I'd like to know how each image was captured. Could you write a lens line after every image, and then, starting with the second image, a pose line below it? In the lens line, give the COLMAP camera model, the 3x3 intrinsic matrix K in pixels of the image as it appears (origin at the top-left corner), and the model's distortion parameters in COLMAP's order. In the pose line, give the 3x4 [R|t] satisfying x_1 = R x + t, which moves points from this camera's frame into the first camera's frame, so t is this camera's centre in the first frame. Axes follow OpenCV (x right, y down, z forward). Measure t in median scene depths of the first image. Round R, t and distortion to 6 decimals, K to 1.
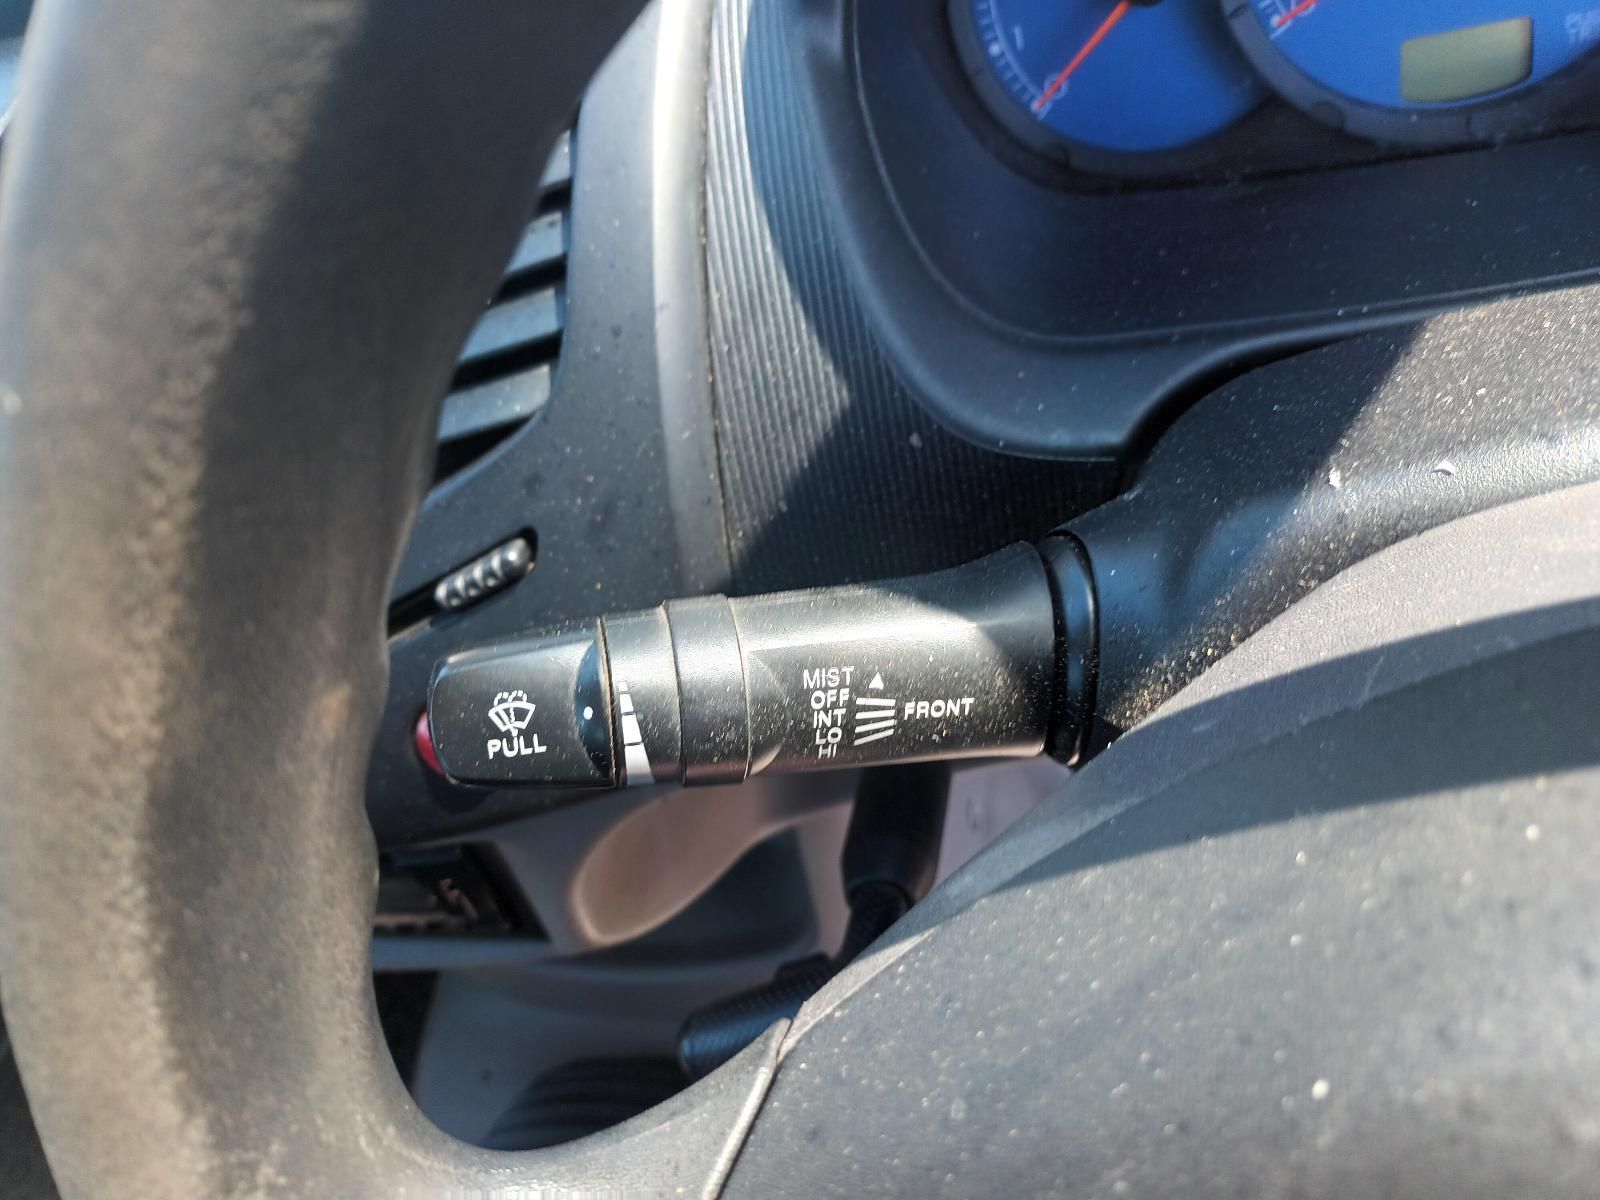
lens RADIAL K [[1268.7, 0, 794.7], [0, 1268.7, 577.3], [0, 0, 1]] dist [-0.004045, -0.005049]
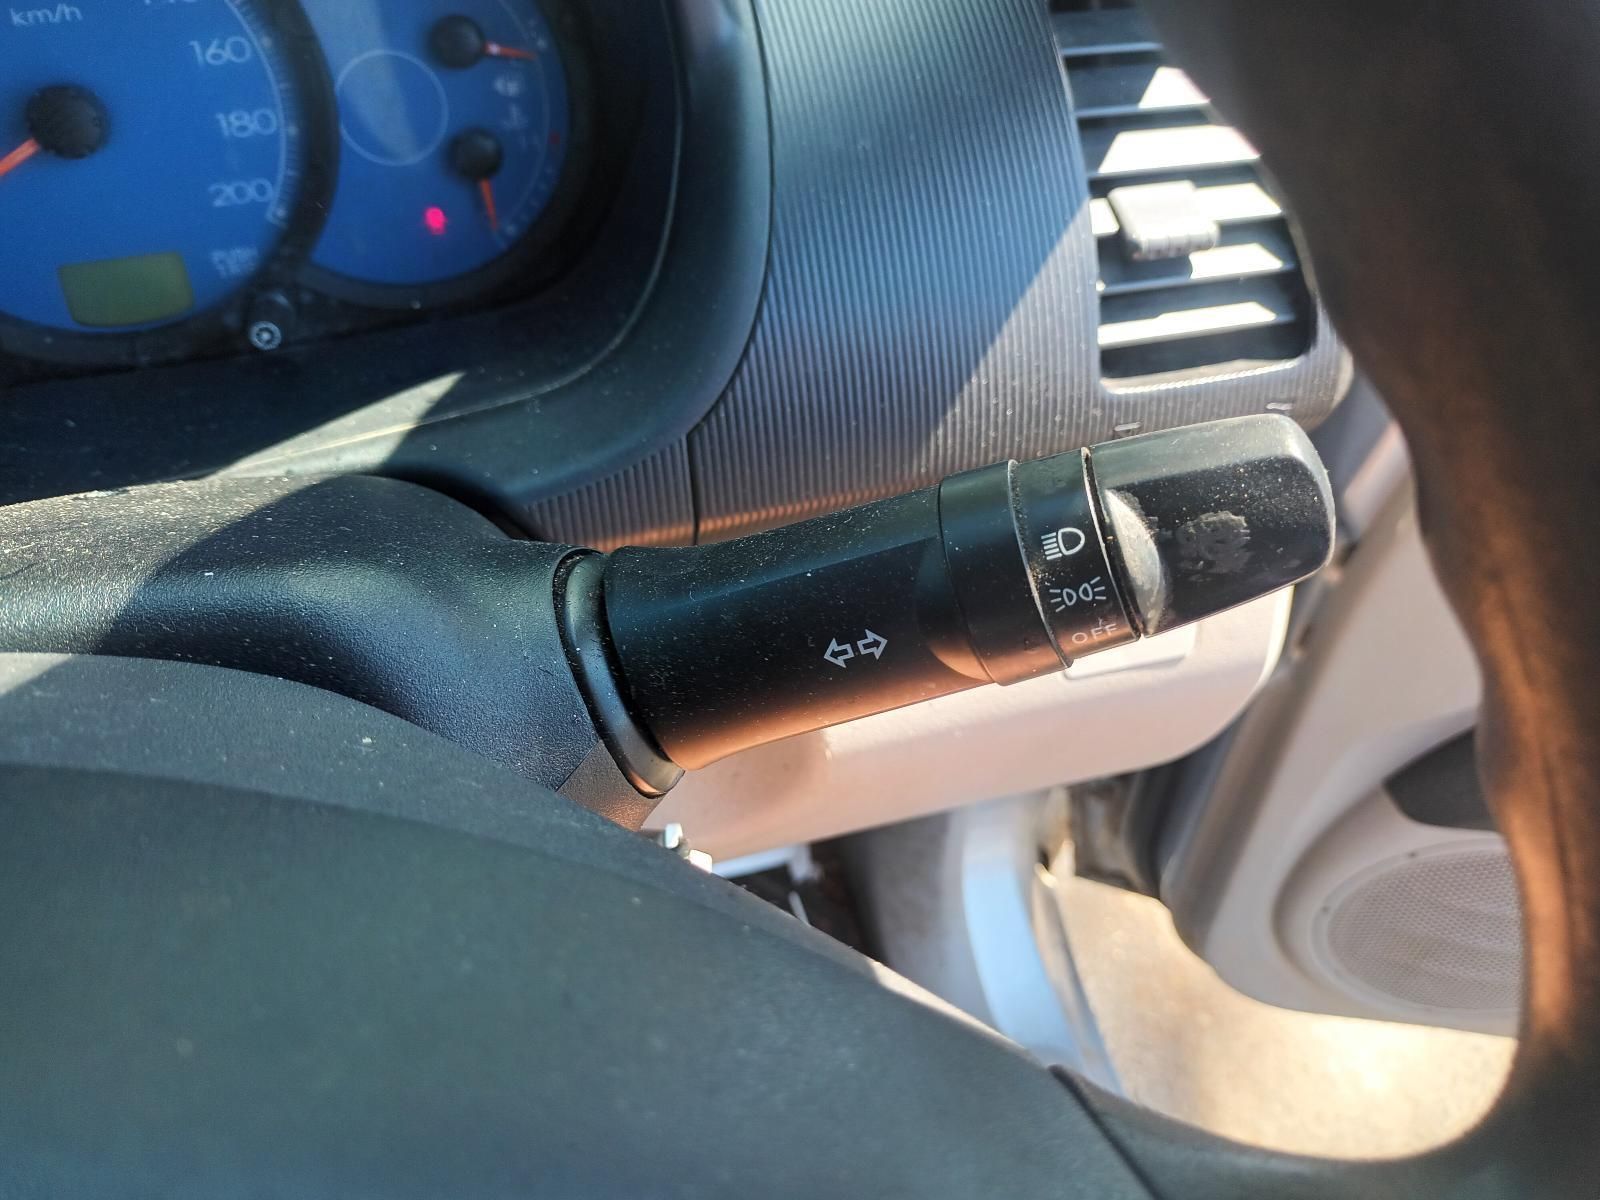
lens RADIAL K [[1268.7, 0, 794.7], [0, 1268.7, 577.3], [0, 0, 1]] dist [-0.004045, -0.005049]
pose [[0.863440, -0.048912, 0.502075, 0.572585], [0.131898, 0.982555, -0.131109, 0.027735], [-0.486904, 0.179427, 0.854828, -0.105664]]
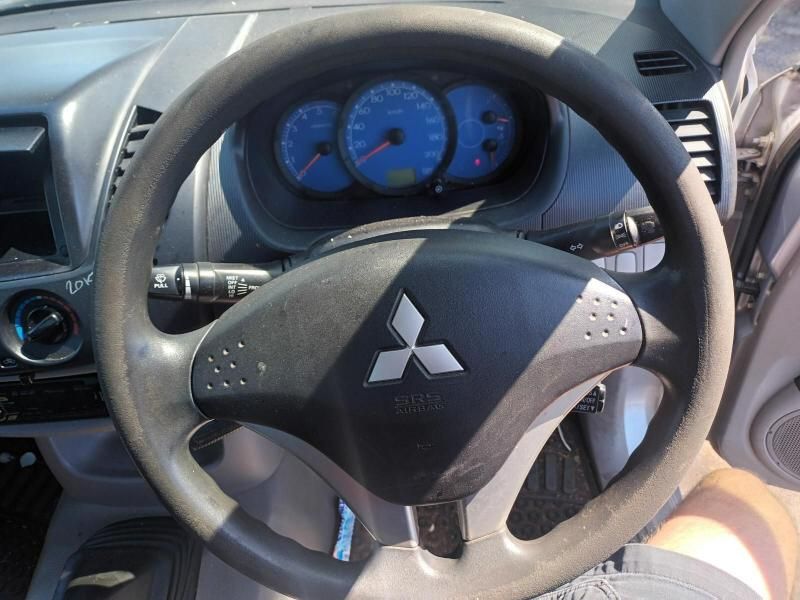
lens RADIAL K [[637.2, 0, 400.0], [0, 637.2, 300.0], [0, 0, 1]] dist [0.068757, -0.100976]
pose [[0.963059, 0.054742, 0.263667, 0.003216], [0.000292, 0.978907, -0.204305, 0.490412], [-0.269289, 0.196834, 0.942730, -1.055779]]
